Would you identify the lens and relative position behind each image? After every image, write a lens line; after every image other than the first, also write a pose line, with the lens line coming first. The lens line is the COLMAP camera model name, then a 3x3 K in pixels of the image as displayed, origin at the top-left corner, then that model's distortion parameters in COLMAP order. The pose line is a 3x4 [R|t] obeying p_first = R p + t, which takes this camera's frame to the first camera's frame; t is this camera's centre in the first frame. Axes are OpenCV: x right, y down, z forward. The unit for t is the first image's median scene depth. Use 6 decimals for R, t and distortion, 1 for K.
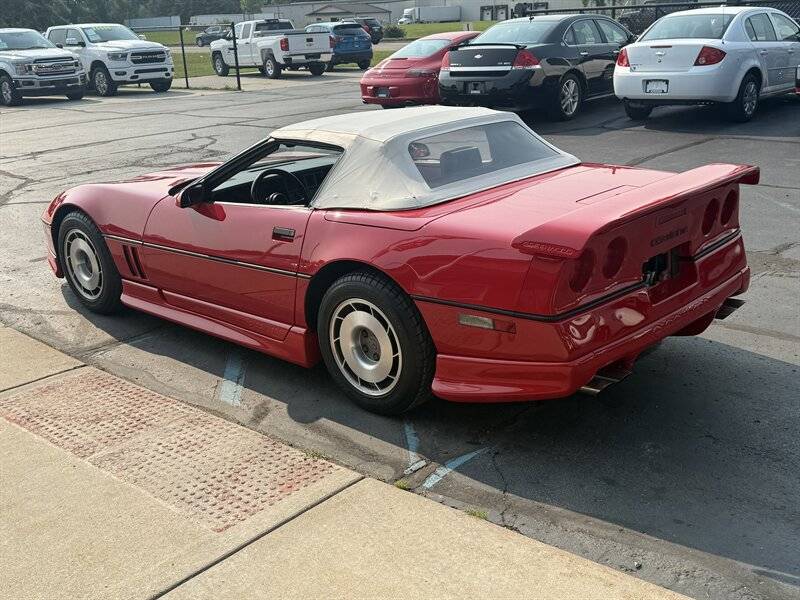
lens RADIAL K [[944.6, 0, 400.0], [0, 944.6, 300.0], [0, 0, 1]] dist [0.225052, -0.554702]
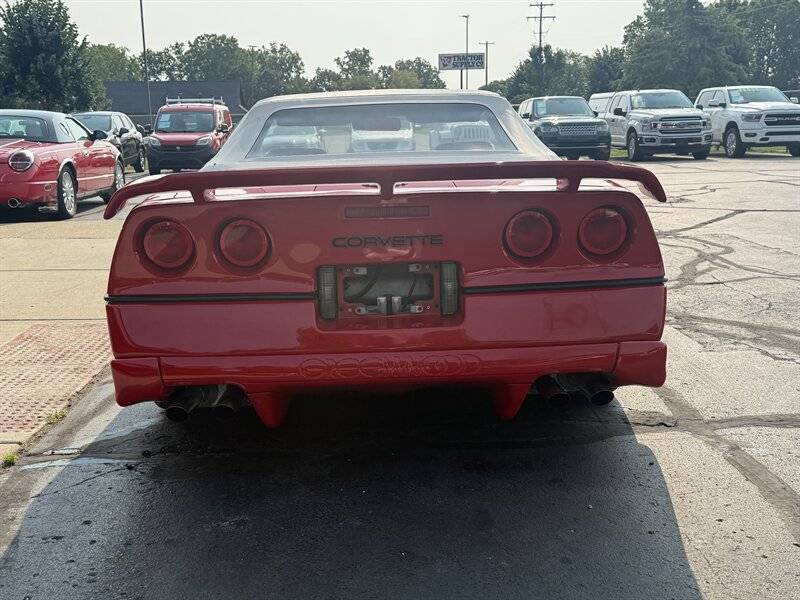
lens RADIAL K [[919.1, 0, 400.0], [0, 919.1, 300.0], [0, 0, 1]] dist [0.230701, -0.577122]
pose [[0.676002, 0.165459, -0.718084, 0.260477], [-0.224664, 0.974349, 0.013009, -0.012563], [0.701818, 0.152533, 0.695834, 0.191924]]
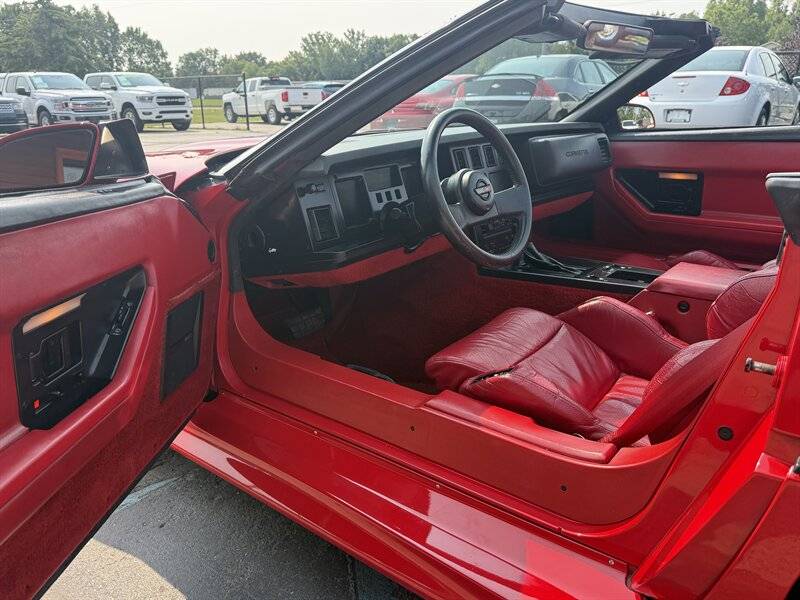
lens RADIAL K [[646.4, 0, 380.9], [0, 646.4, 298.8], [0, 0, 1]] dist [-0.011485, -0.007614]
pose [[0.998085, 0.012858, 0.060510, -0.078110], [-0.012882, 0.999917, 0.000007, -0.021927], [-0.060505, -0.000786, 0.998168, 0.307442]]
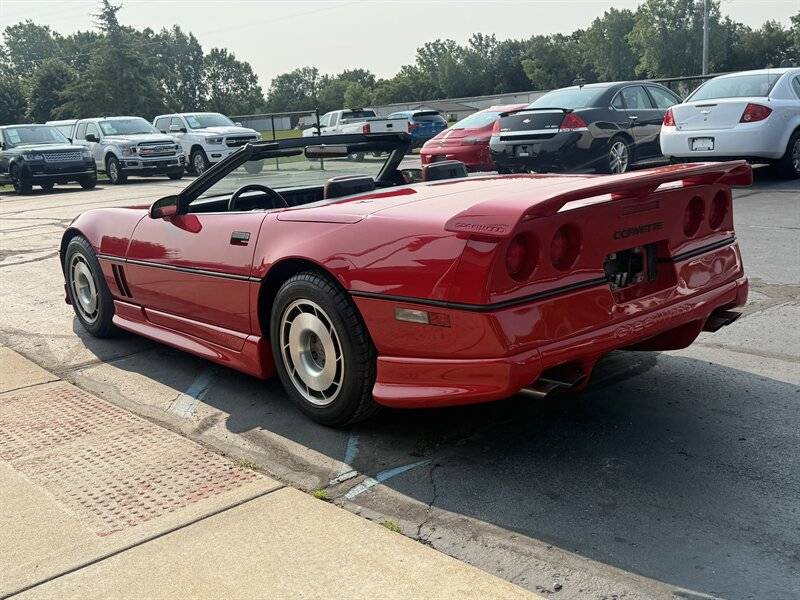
lens RADIAL K [[871.9, 0, 400.0], [0, 871.9, 300.0], [0, 0, 1]] dist [0.203318, -0.481320]
pose [[0.993684, 0.005289, -0.112087, 0.051579], [-0.015387, 0.995876, -0.089414, 0.026138], [0.111152, 0.090574, 0.989667, 0.053166]]
